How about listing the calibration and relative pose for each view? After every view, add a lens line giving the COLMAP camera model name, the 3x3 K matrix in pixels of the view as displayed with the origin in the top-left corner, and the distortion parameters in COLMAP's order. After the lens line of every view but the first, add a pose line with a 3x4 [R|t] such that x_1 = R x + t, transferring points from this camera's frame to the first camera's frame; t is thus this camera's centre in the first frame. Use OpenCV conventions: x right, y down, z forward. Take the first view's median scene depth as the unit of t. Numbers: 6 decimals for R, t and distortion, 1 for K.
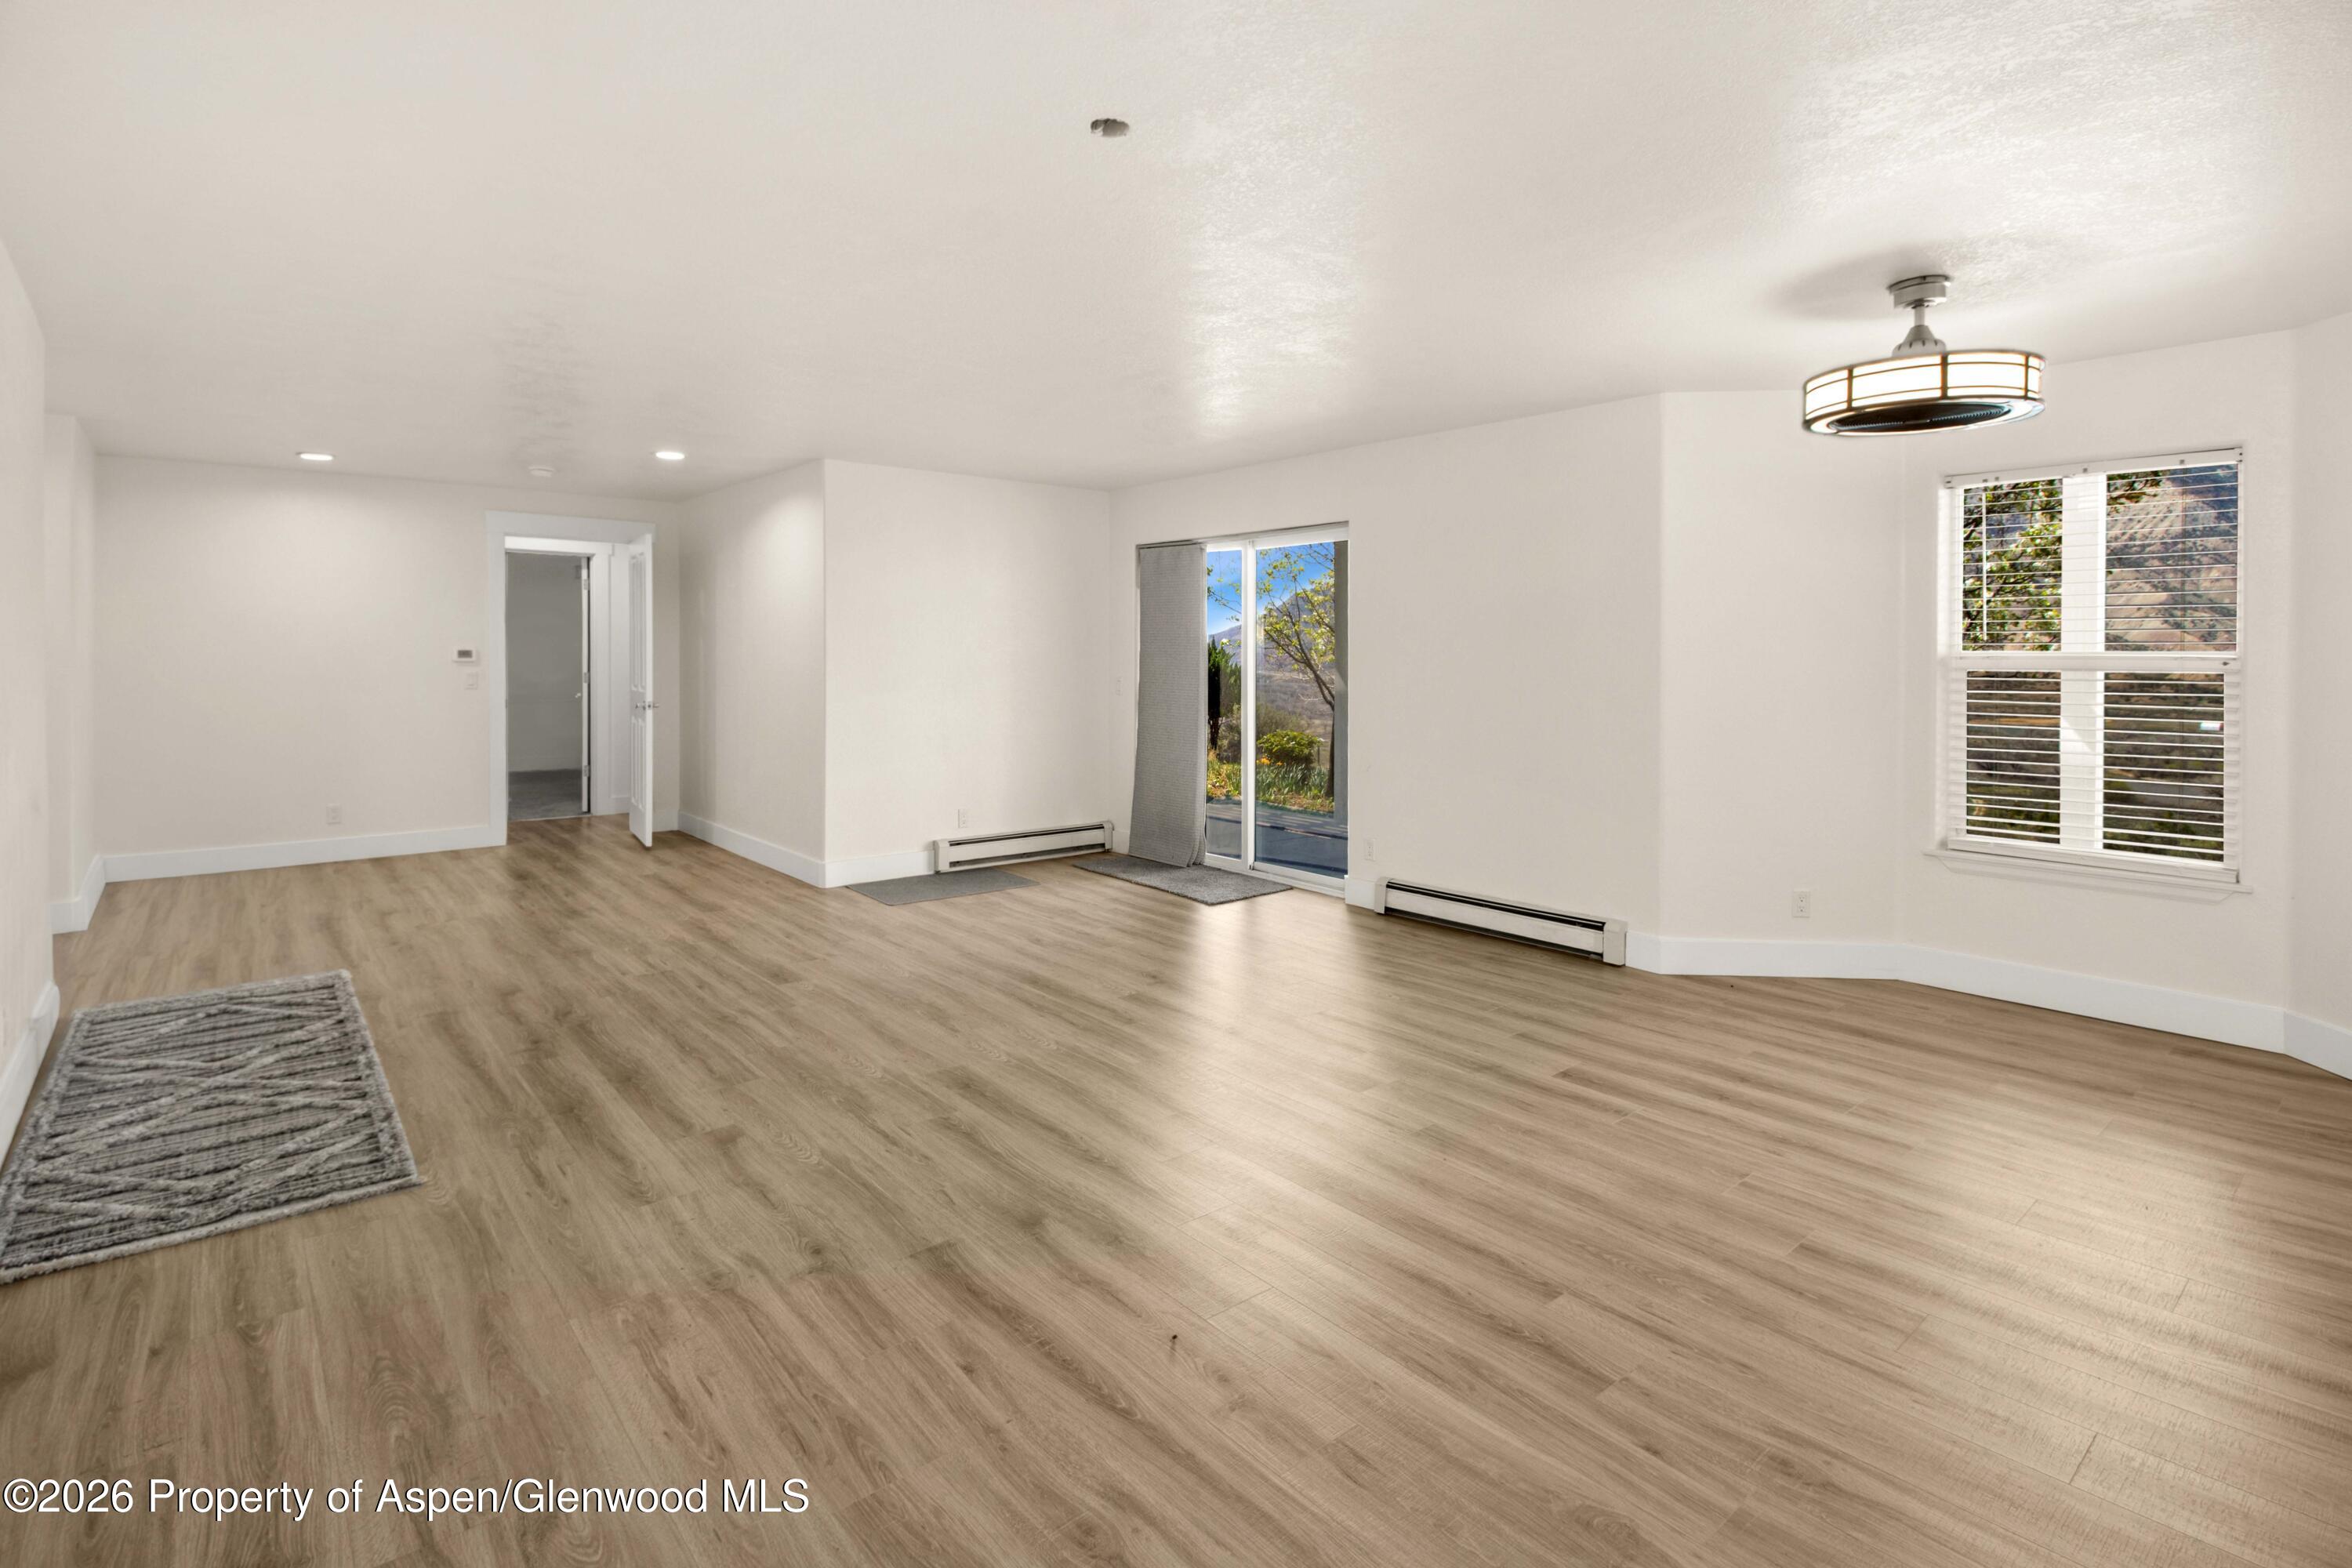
lens RADIAL K [[1121.3, 0, 1177.3], [0, 1121.3, 773.2], [0, 0, 1]] dist [-0.003945, -0.003131]
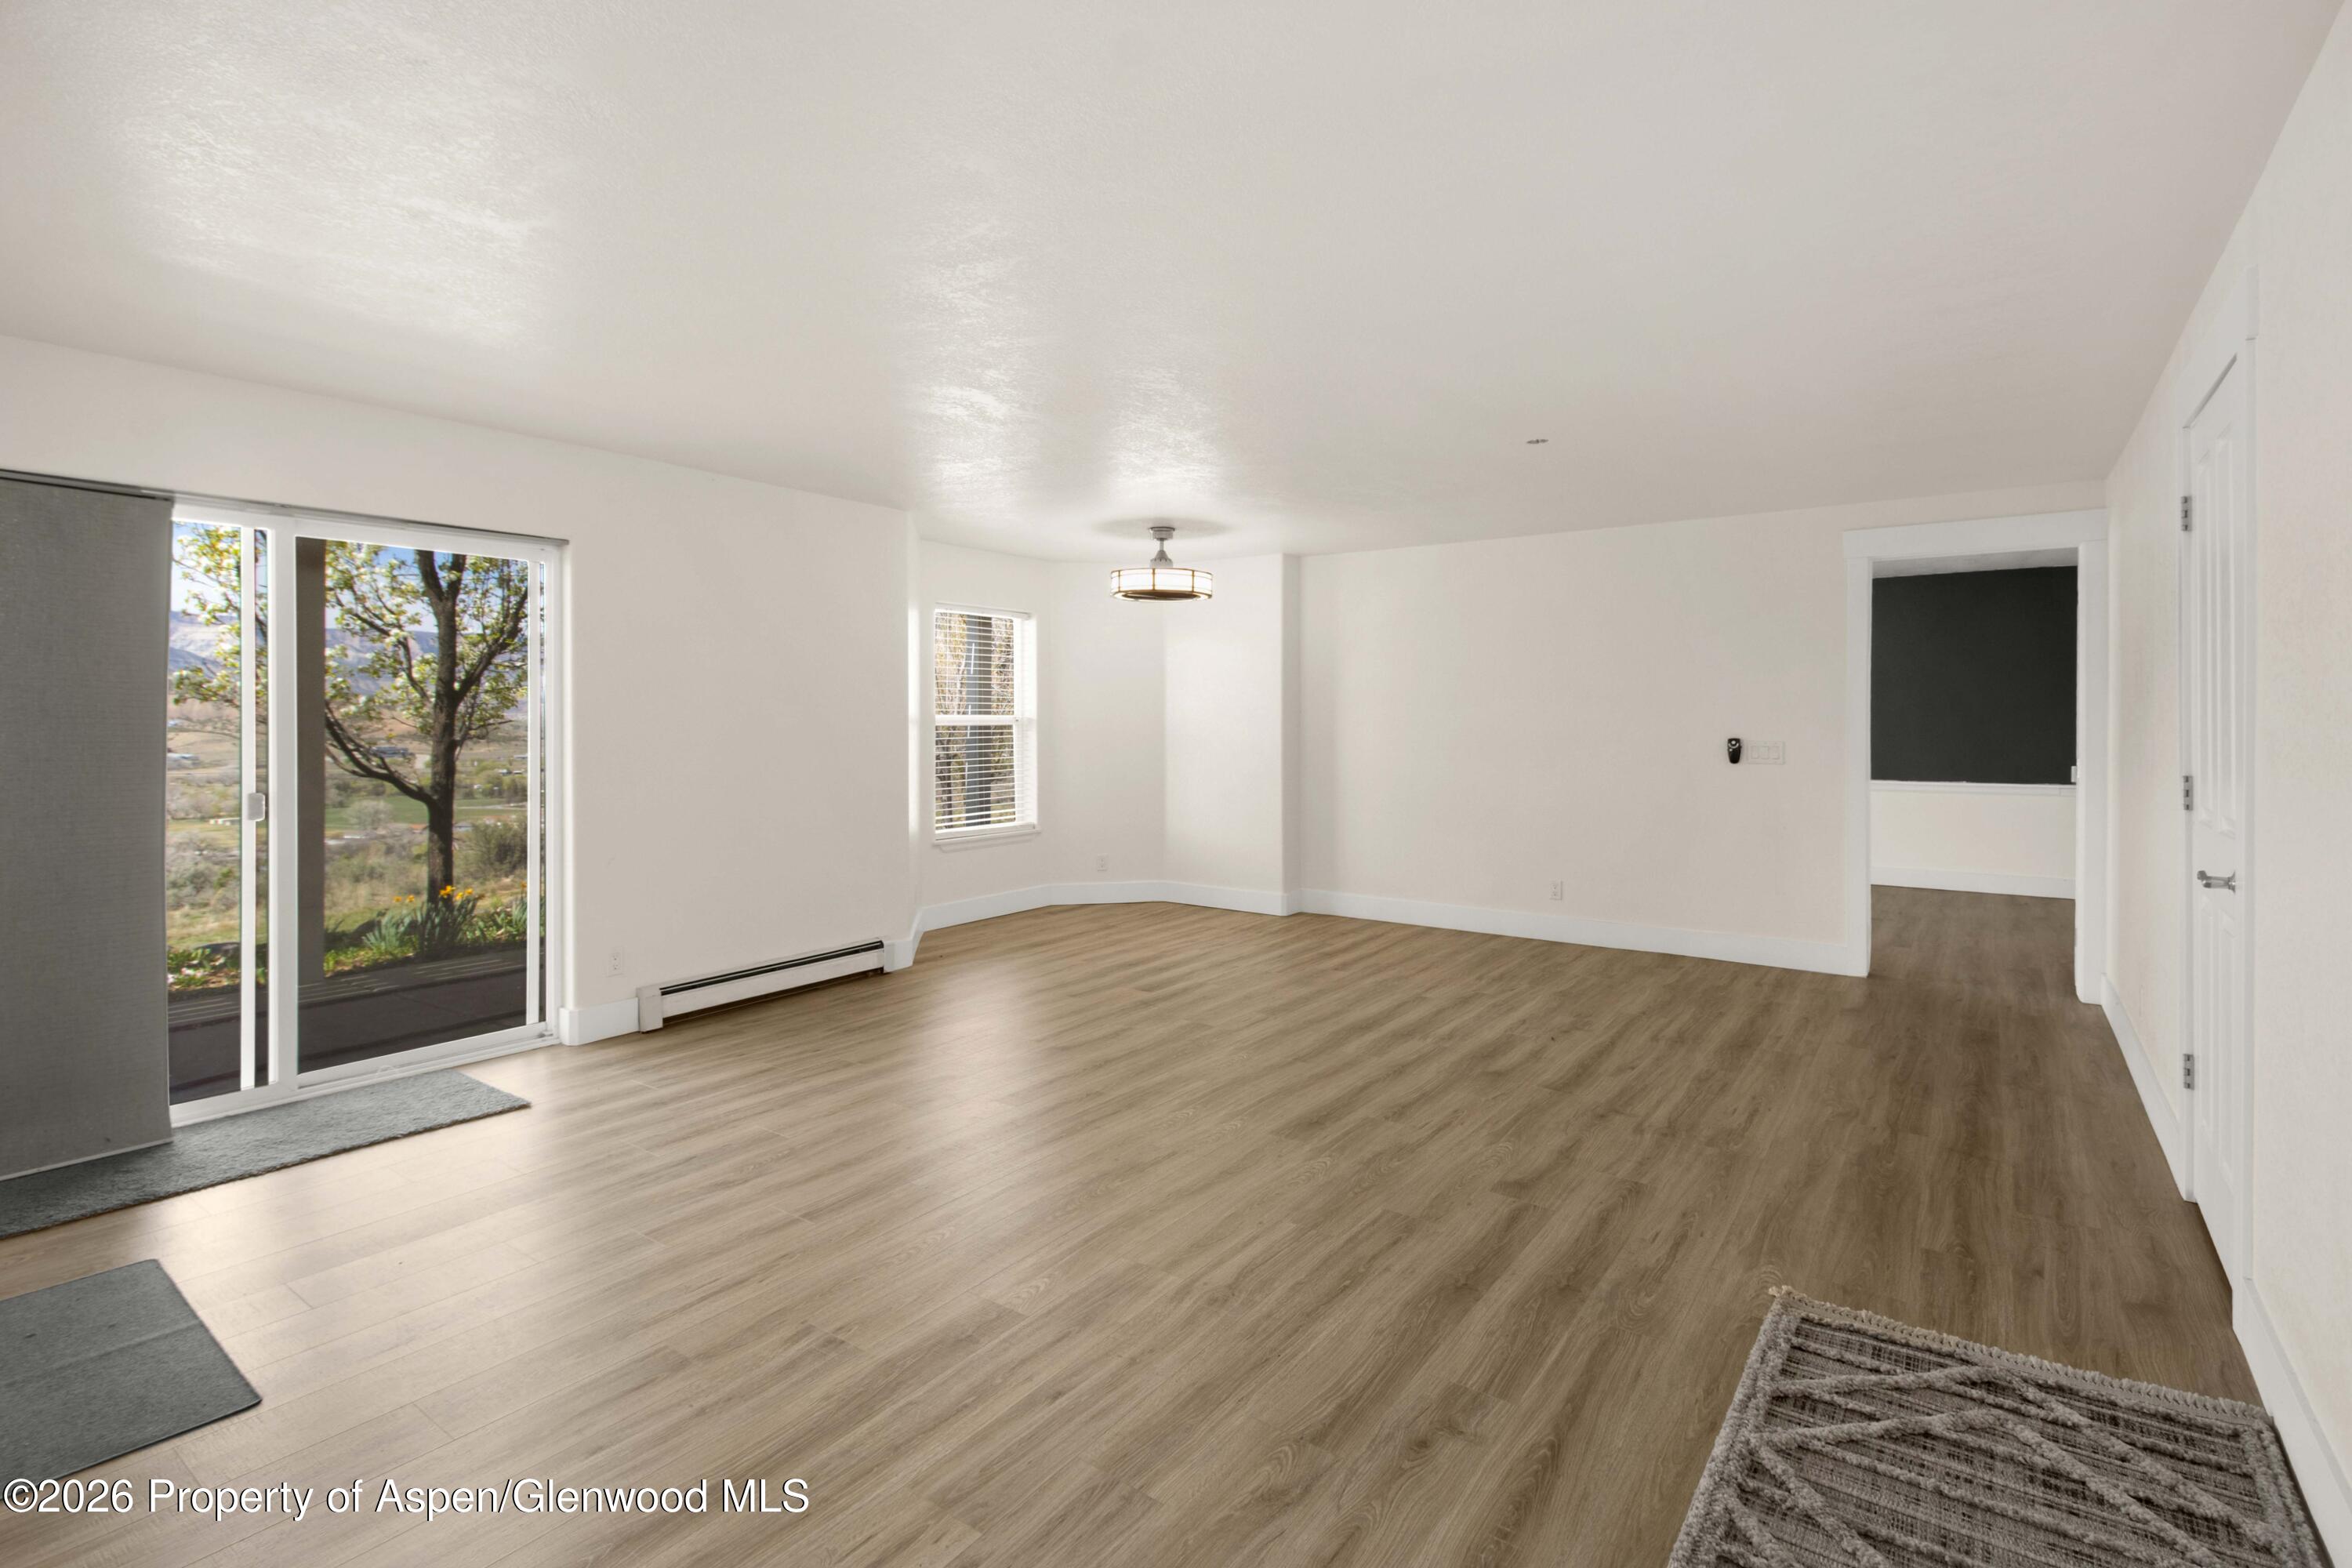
lens RADIAL K [[1121.3, 0, 1192.9], [0, 1121.3, 728.7], [0, 0, 1]] dist [-0.003945, -0.003131]
pose [[-0.249954, -0.008838, 0.968217, -1.399288], [0.107439, 0.993530, 0.036805, -0.162151], [-0.962278, 0.113224, -0.247388, 1.593770]]
